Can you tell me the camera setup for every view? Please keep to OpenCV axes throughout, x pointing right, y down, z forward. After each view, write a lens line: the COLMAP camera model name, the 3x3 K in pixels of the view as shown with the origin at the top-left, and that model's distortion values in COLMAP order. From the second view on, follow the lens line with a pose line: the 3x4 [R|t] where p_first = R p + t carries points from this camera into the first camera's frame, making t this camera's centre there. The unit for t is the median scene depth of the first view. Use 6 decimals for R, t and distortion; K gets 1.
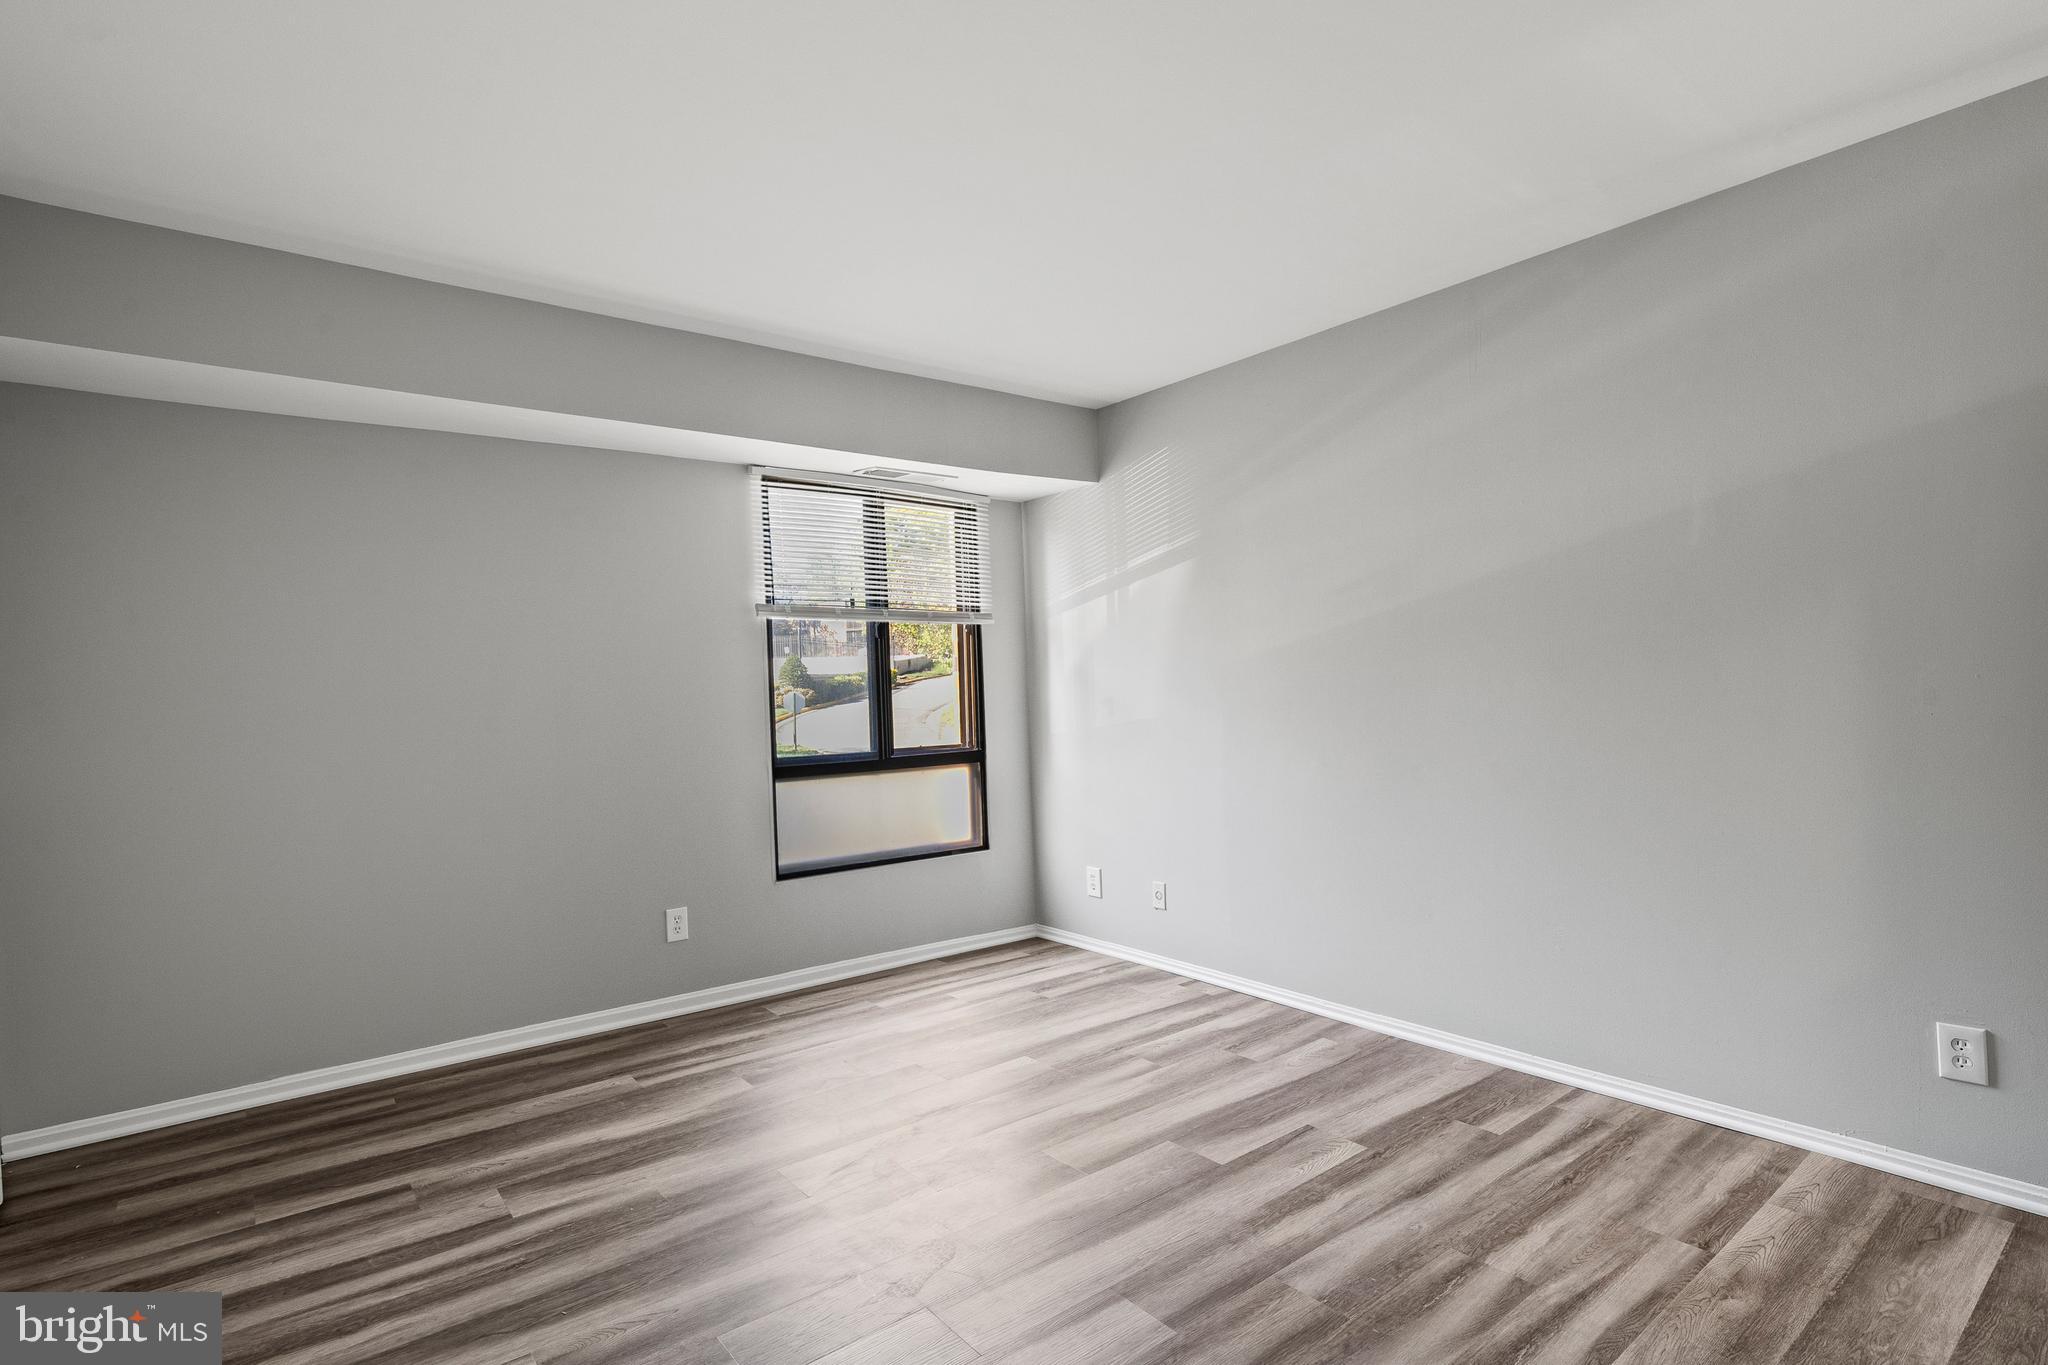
lens RADIAL K [[976.0, 0, 1024.0], [0, 976.0, 682.5], [0, 0, 1]] dist [-0.000161, 0.000422]
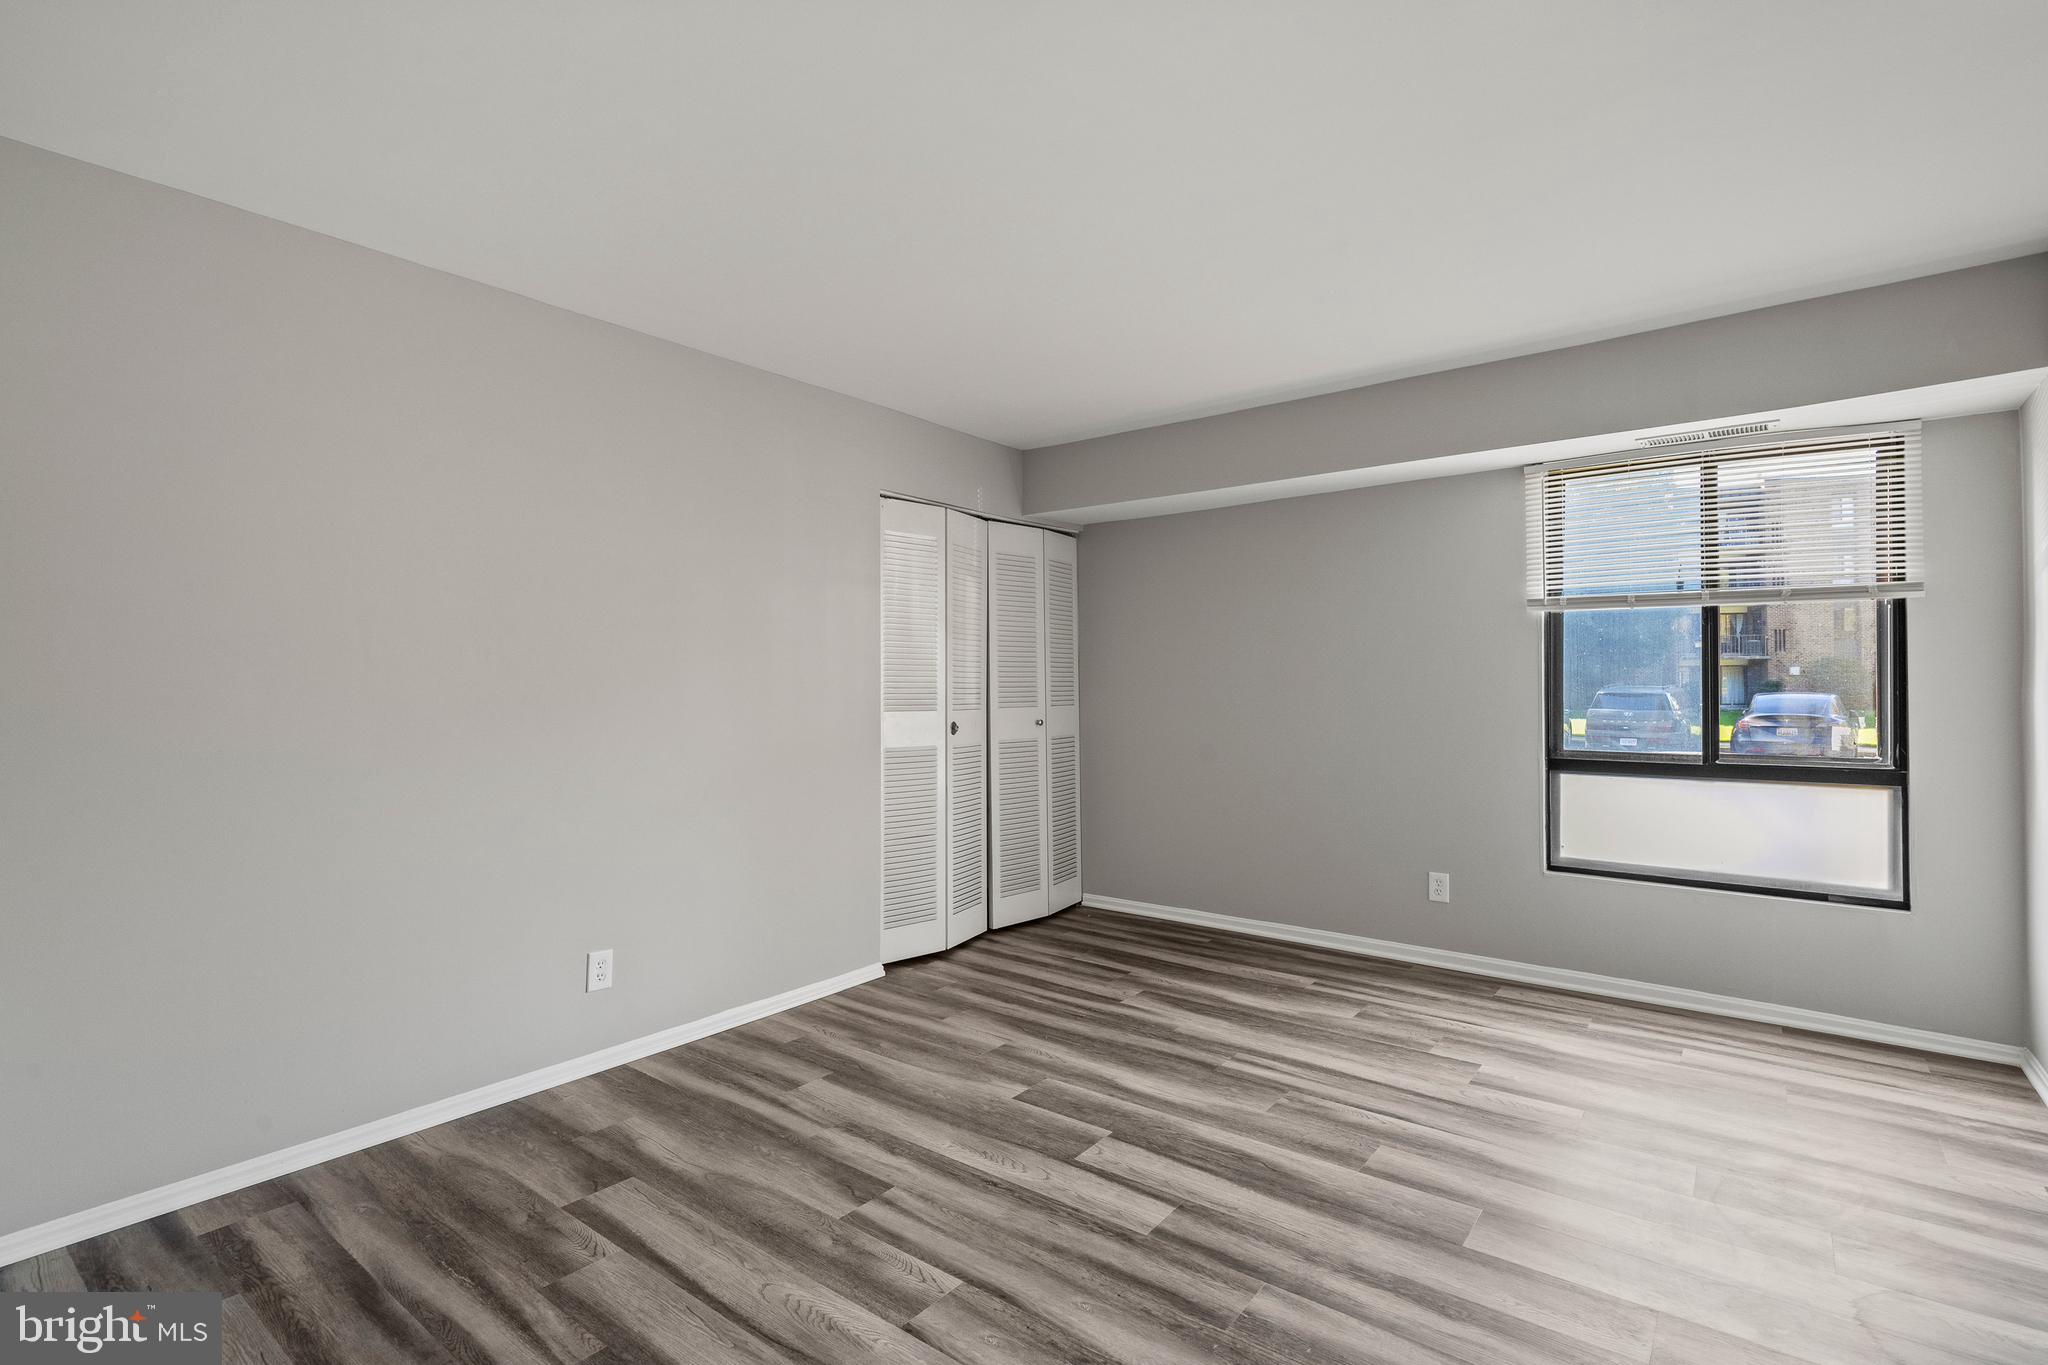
lens RADIAL K [[894.8, 0, 1025.0], [0, 894.8, 644.8], [0, 0, 1]] dist [0.001485, -0.000065]
pose [[0.291420, -0.016120, -0.956459, 0.524267], [0.001590, 0.999865, -0.016367, -0.020015], [0.956594, 0.003249, 0.291406, 0.235227]]
